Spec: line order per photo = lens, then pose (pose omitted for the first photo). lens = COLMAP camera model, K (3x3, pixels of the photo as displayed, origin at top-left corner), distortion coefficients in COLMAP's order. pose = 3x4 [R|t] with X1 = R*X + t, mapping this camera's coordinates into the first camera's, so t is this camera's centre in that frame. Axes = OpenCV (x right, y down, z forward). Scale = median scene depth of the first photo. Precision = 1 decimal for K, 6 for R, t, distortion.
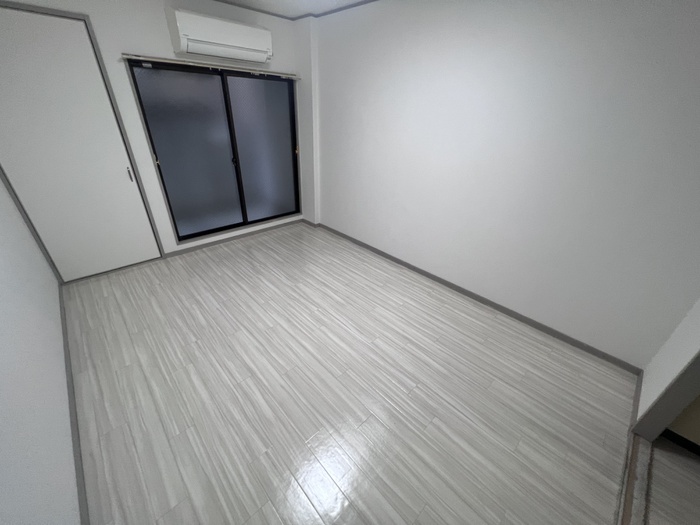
lens RADIAL K [[275.6, 0, 343.6], [0, 275.6, 263.8], [0, 0, 1]] dist [0.008795, -0.000021]
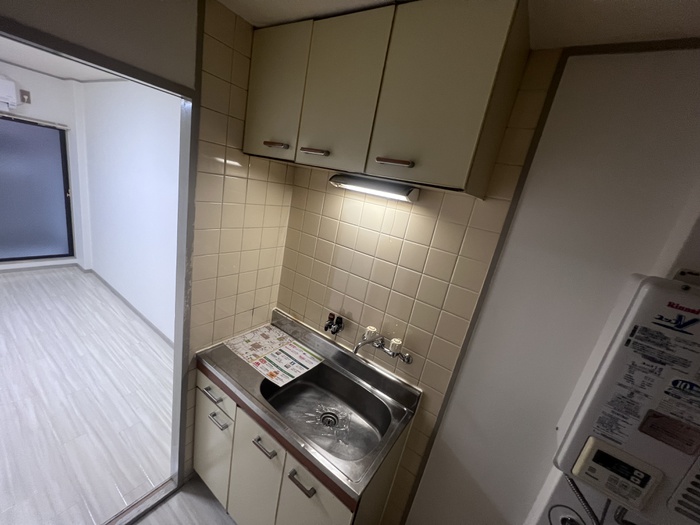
lens RADIAL K [[279.8, 0, 348.8], [0, 279.8, 262.0], [0, 0, 1]] dist [-0.000479, 0.000307]
pose [[0.964542, 0.090645, 0.247876, 0.721533], [-0.035249, 0.975002, -0.219382, 0.011246], [-0.261566, 0.202866, 0.943625, -0.185890]]
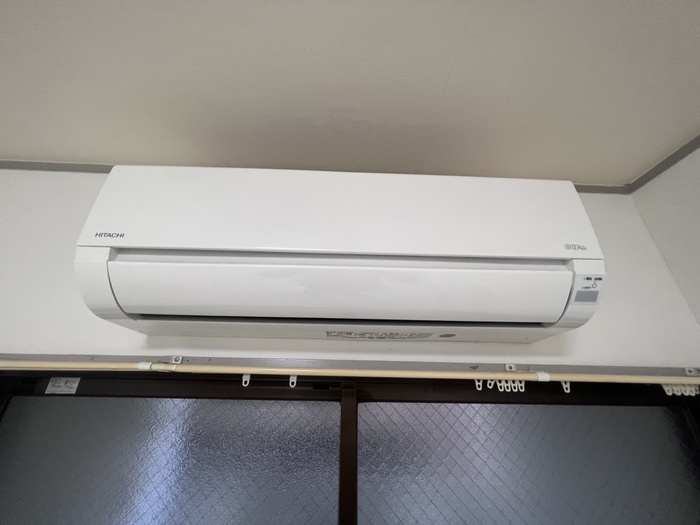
lens RADIAL K [[283.0, 0, 351.8], [0, 283.0, 262.3], [0, 0, 1]] dist [0.014828, 0.000056]
pose [[0.746448, -0.303309, -0.592300, -0.262665], [-0.320486, 0.616196, -0.719438, -0.580743], [0.583185, 0.726847, 0.362752, 0.834885]]
